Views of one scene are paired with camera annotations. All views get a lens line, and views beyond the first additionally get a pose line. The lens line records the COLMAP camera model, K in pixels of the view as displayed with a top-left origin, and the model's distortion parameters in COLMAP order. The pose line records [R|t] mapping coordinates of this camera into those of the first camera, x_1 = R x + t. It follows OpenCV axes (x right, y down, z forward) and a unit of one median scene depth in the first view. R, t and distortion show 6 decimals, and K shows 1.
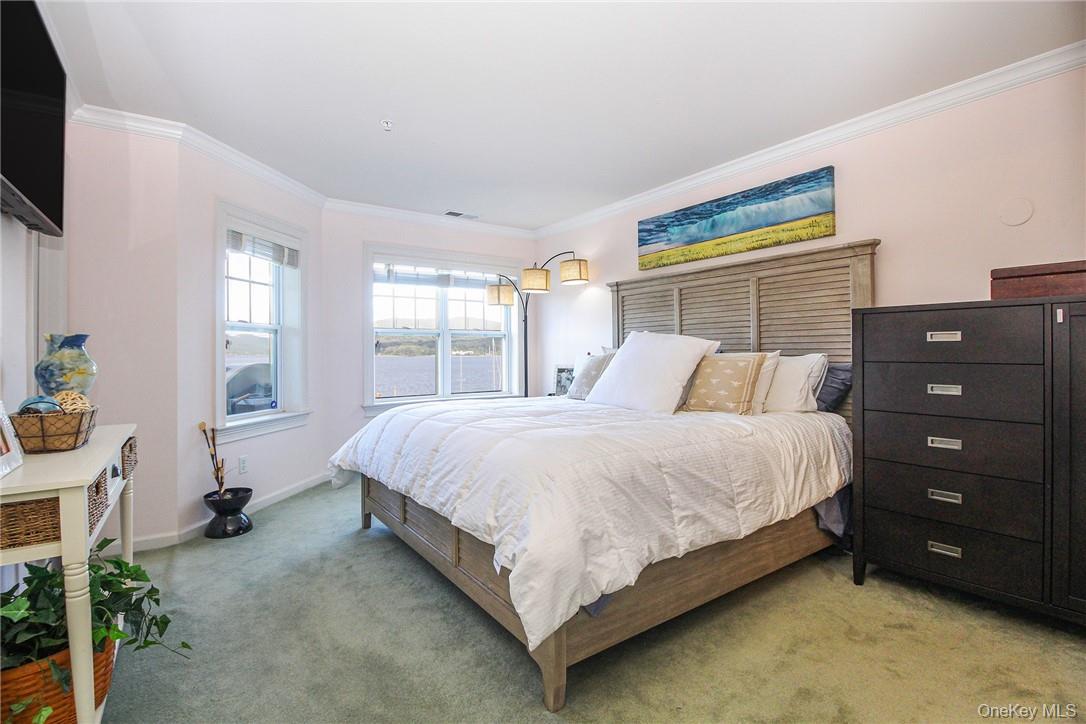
lens RADIAL K [[522.5, 0, 551.7], [0, 522.5, 358.8], [0, 0, 1]] dist [-0.005164, -0.010741]
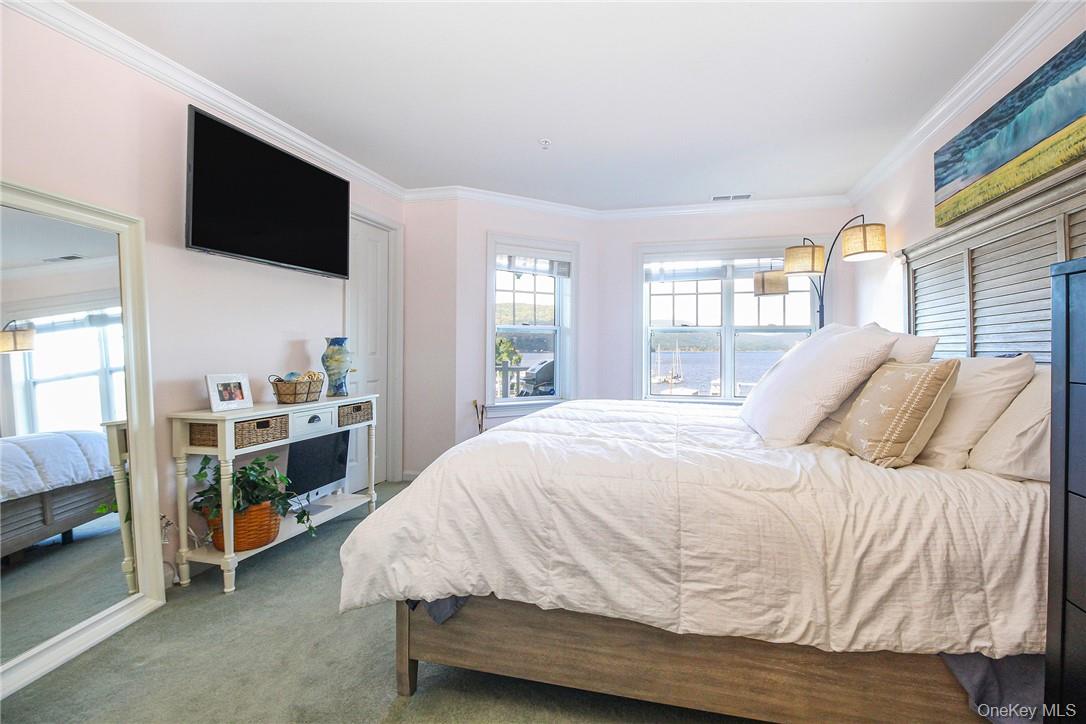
lens RADIAL K [[522.5, 0, 547.9], [0, 522.5, 353.9], [0, 0, 1]] dist [-0.005164, -0.010741]
pose [[0.612270, 0.015639, -0.790494, 0.511054], [-0.015556, 0.999849, 0.007732, -0.012070], [0.790496, 0.007563, 0.612420, 0.293801]]
